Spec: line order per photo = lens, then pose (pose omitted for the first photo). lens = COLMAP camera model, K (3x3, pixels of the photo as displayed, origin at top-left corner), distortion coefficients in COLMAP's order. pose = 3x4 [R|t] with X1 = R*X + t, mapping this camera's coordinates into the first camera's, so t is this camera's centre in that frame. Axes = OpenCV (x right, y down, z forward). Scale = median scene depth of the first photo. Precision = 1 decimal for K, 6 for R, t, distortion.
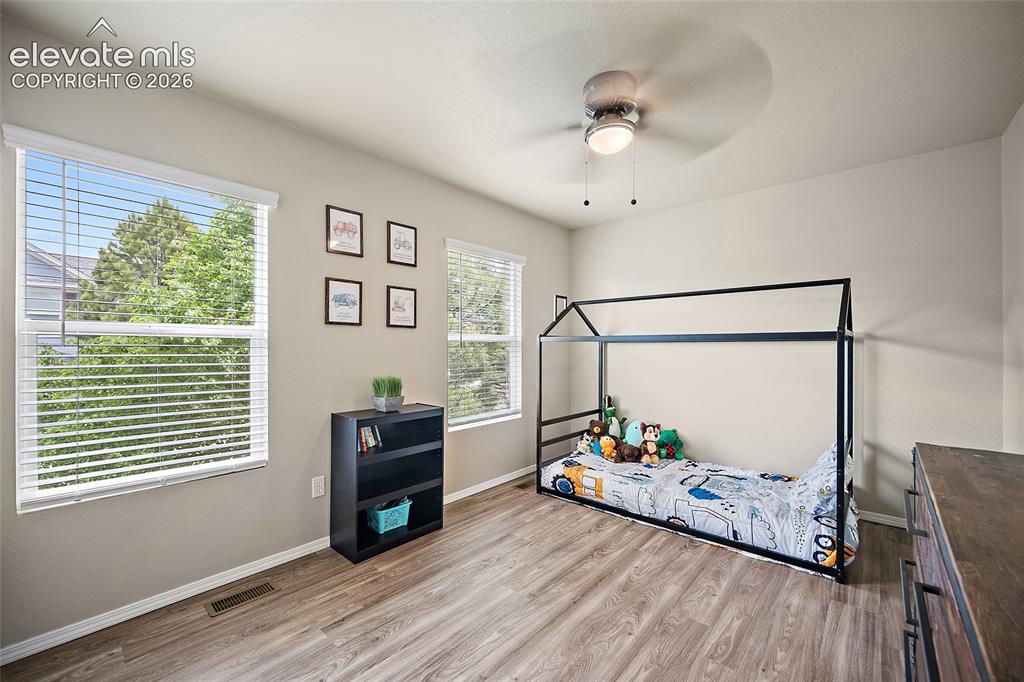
lens RADIAL K [[410.7, 0, 513.4], [0, 410.7, 343.7], [0, 0, 1]] dist [-0.002407, -0.000534]
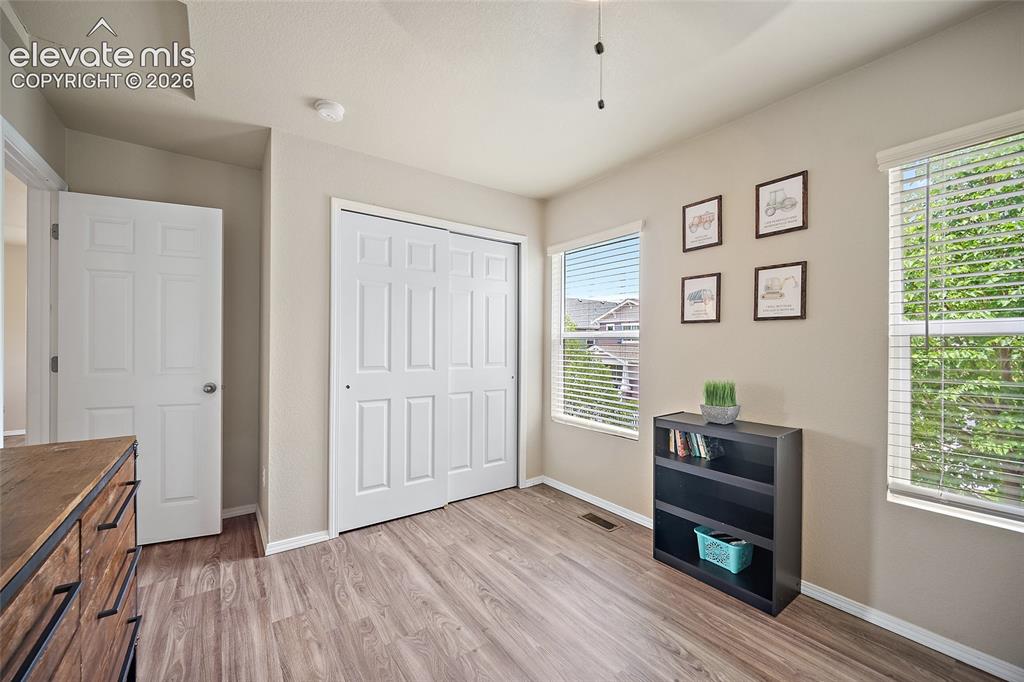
lens RADIAL K [[410.7, 0, 514.1], [0, 410.7, 345.3], [0, 0, 1]] dist [-0.002407, -0.000534]
pose [[-0.215359, -0.001873, -0.976533, 0.615618], [0.000991, 0.999997, -0.002137, 0.008162], [0.976534, -0.001427, -0.215356, 0.788378]]
